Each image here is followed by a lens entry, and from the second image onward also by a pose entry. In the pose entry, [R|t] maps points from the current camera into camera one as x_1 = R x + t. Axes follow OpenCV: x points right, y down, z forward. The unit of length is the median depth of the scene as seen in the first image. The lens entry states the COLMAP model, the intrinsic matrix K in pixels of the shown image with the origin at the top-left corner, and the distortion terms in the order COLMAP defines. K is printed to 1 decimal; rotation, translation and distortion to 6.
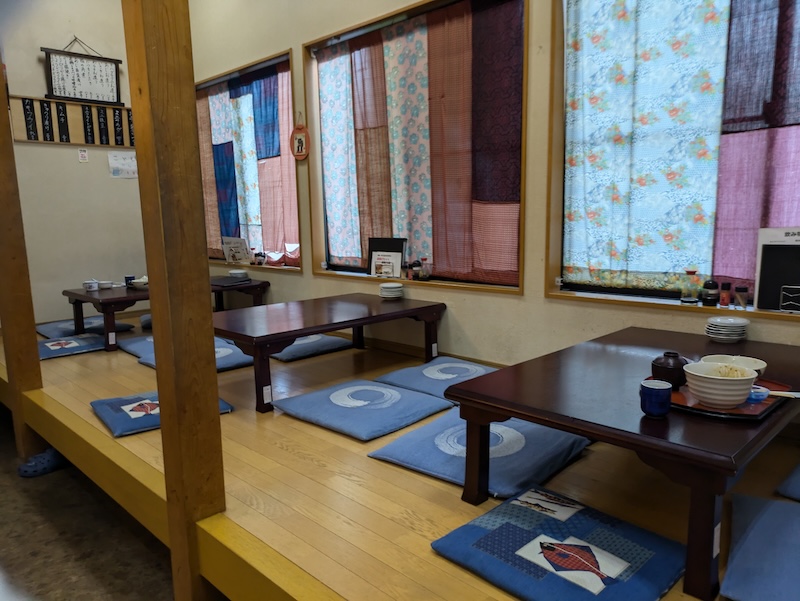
lens RADIAL K [[595.1, 0, 397.2], [0, 595.1, 300.9], [0, 0, 1]] dist [0.008854, 0.007846]
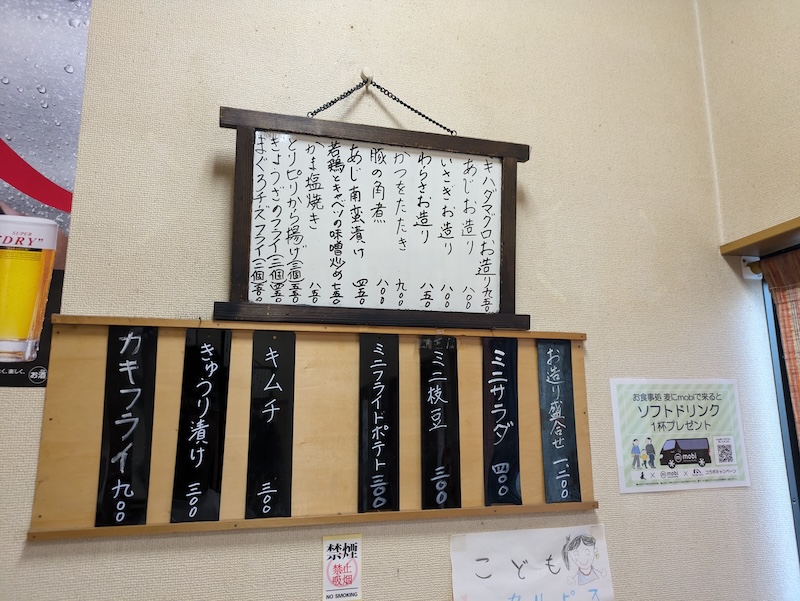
lens RADIAL K [[595.1, 0, 399.8], [0, 595.1, 298.2], [0, 0, 1]] dist [0.008854, 0.007846]
pose [[0.868865, -0.075331, -0.489285, -0.406142], [-0.085873, 0.950437, -0.298823, -0.277017], [0.487545, 0.301653, 0.819332, 0.823589]]
